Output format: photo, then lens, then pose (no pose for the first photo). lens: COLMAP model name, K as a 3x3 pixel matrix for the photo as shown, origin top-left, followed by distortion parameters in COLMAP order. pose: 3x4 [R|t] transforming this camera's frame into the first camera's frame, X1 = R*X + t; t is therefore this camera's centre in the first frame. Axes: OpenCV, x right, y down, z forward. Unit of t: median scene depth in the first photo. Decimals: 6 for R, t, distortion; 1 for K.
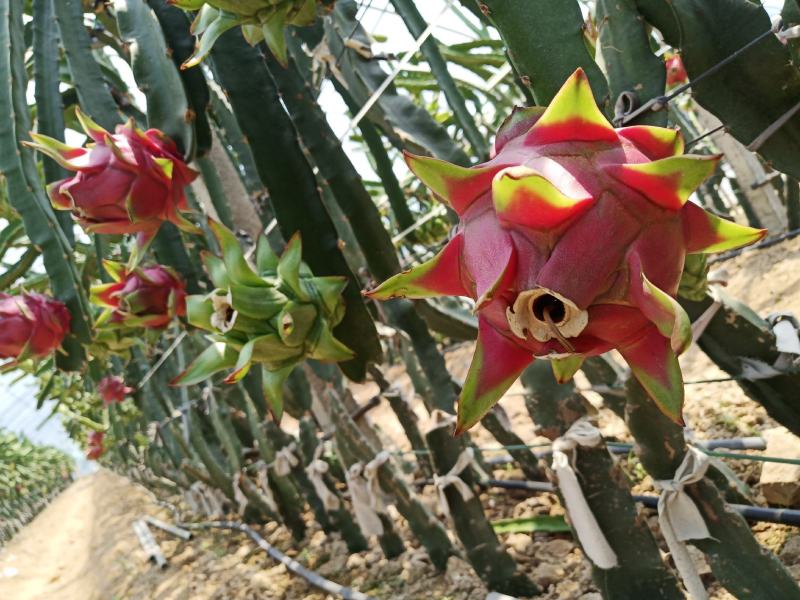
lens RADIAL K [[628.9, 0, 400.0], [0, 628.9, 300.0], [0, 0, 1]] dist [-0.005458, 0.002190]
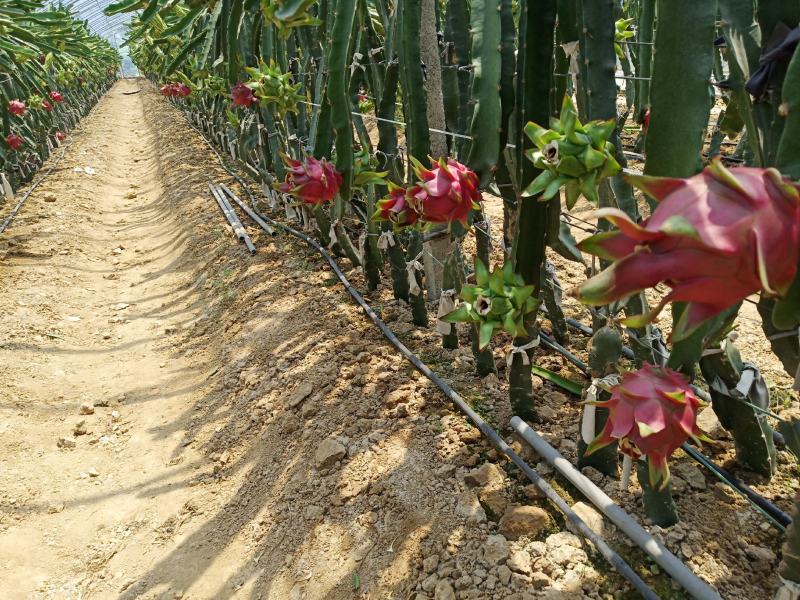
lens RADIAL K [[628.9, 0, 400.0], [0, 628.9, 300.0], [0, 0, 1]] dist [-0.005458, 0.002190]
pose [[0.928407, 0.366568, 0.060736, -0.230813], [-0.355060, 0.827055, 0.435790, -0.273551], [0.109515, -0.426156, 0.897997, -0.285624]]
